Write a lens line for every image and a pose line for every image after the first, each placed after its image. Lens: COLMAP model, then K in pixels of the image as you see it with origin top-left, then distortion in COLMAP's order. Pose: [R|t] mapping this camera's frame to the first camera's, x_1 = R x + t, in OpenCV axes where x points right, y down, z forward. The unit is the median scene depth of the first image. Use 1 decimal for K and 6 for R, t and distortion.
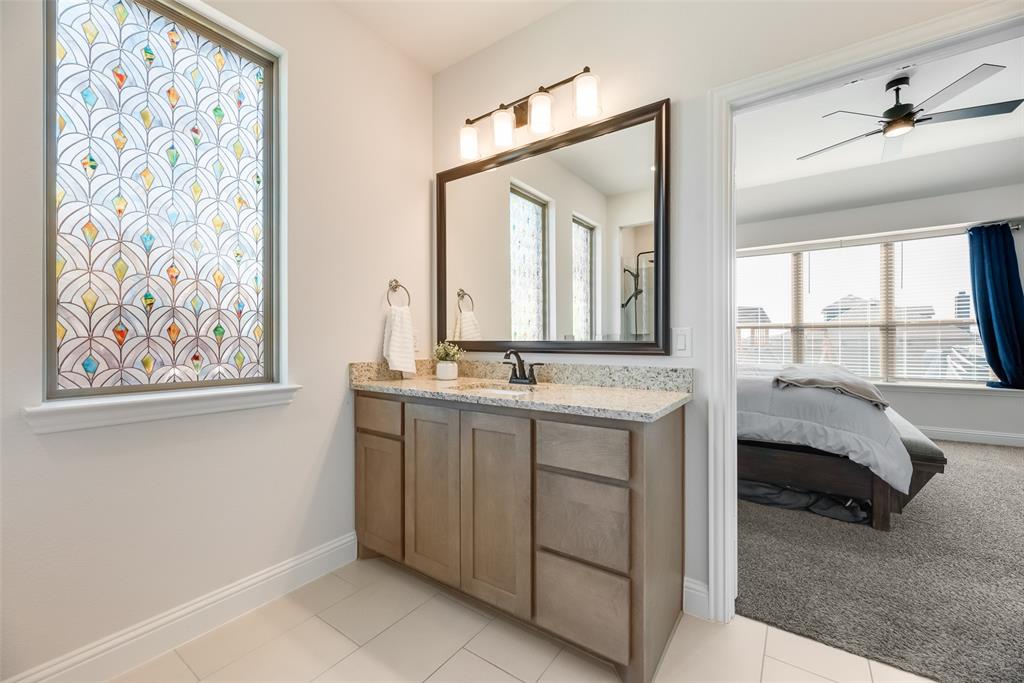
lens RADIAL K [[418.1, 0, 512.0], [0, 418.1, 341.5], [0, 0, 1]] dist [0.000582, 0.000130]
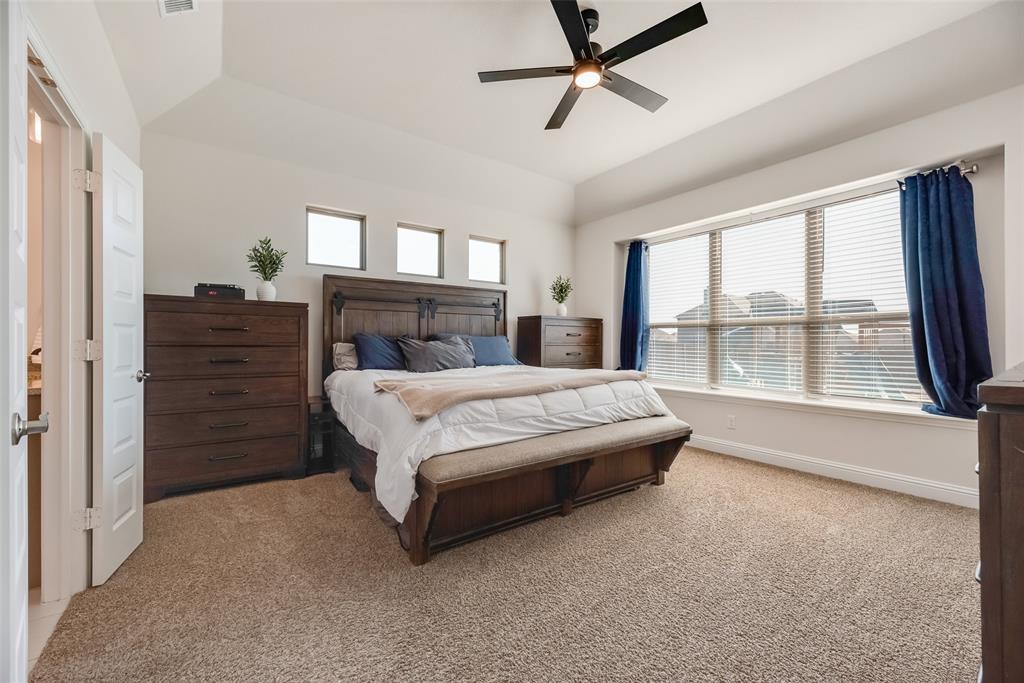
lens RADIAL K [[418.1, 0, 512.0], [0, 418.1, 341.5], [0, 0, 1]] dist [0.000582, 0.000130]
pose [[0.940525, -0.001383, -0.339721, 2.013018], [0.001157, 0.999999, -0.000870, -0.013249], [0.339722, 0.000425, 0.940526, 0.377875]]
